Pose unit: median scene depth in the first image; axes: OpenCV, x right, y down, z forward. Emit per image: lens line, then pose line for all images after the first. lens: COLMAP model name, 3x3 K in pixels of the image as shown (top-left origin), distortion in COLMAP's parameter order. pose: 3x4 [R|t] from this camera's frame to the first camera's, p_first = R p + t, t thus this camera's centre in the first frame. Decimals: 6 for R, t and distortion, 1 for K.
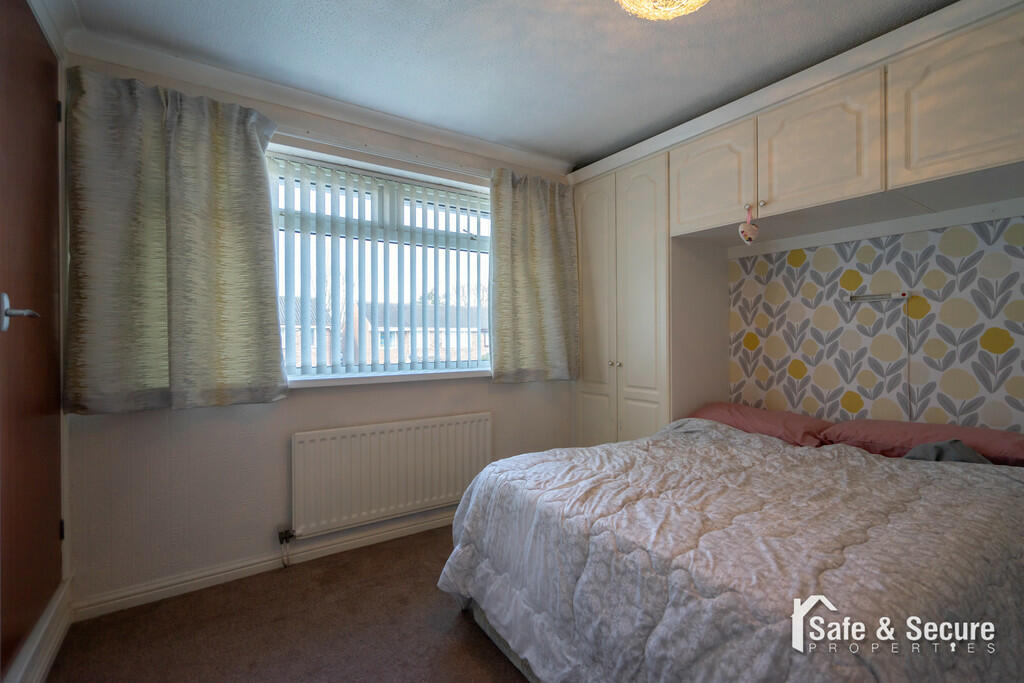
lens RADIAL K [[460.2, 0, 519.8], [0, 460.2, 339.7], [0, 0, 1]] dist [-0.013191, 0.001703]
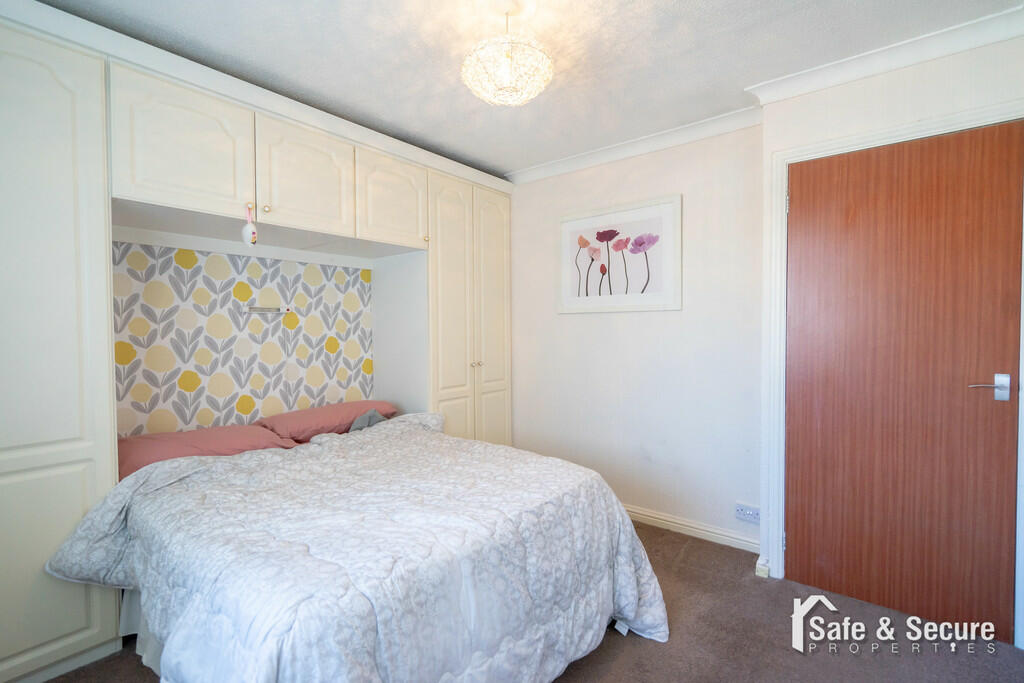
lens RADIAL K [[460.2, 0, 519.8], [0, 460.2, 338.2], [0, 0, 1]] dist [-0.013191, 0.001703]
pose [[-0.288299, 0.013039, 0.957452, -0.494758], [0.034368, 0.999404, -0.003262, 0.005081], [-0.956923, 0.031965, -0.288575, 0.690781]]
